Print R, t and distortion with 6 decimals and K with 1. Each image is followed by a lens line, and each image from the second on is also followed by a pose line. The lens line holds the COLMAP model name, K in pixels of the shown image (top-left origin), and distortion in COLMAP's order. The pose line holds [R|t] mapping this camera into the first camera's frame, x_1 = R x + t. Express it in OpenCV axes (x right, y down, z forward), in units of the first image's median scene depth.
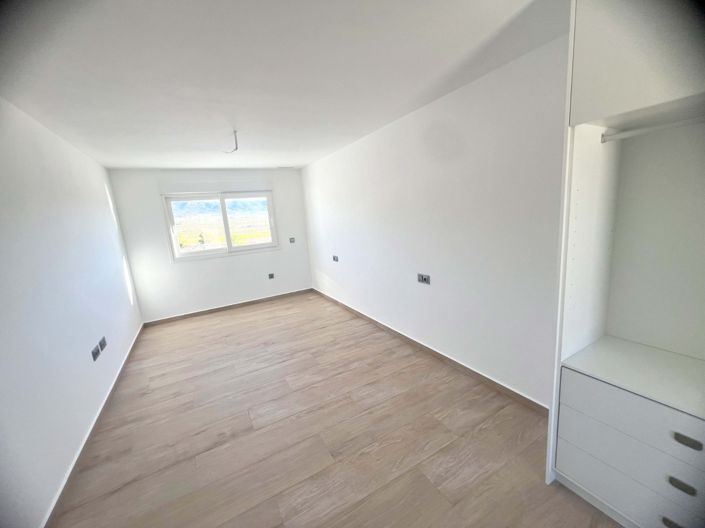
lens RADIAL K [[281.9, 0, 350.3], [0, 281.9, 261.7], [0, 0, 1]] dist [0.001270, 0.000445]
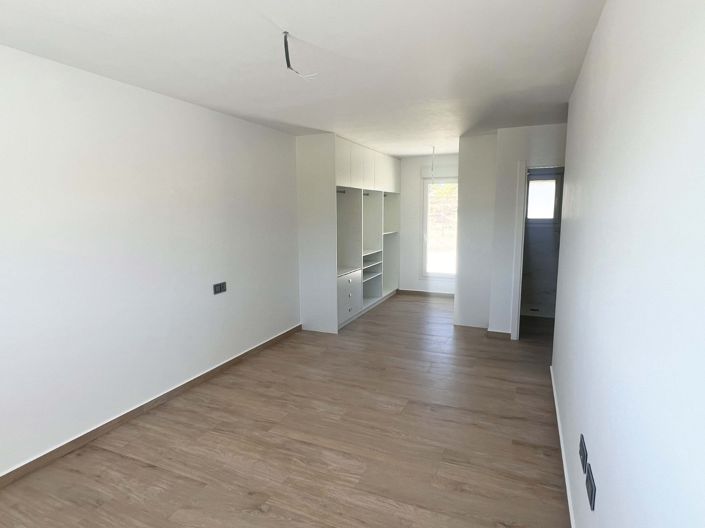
lens RADIAL K [[400.1, 0, 354.1], [0, 400.1, 263.9], [0, 0, 1]] dist [0.000305, 0.001309]
pose [[-0.603480, -0.021728, 0.797082, -1.005143], [0.191250, 0.966506, 0.171144, -0.147777], [-0.774103, 0.255724, -0.579111, 1.353896]]
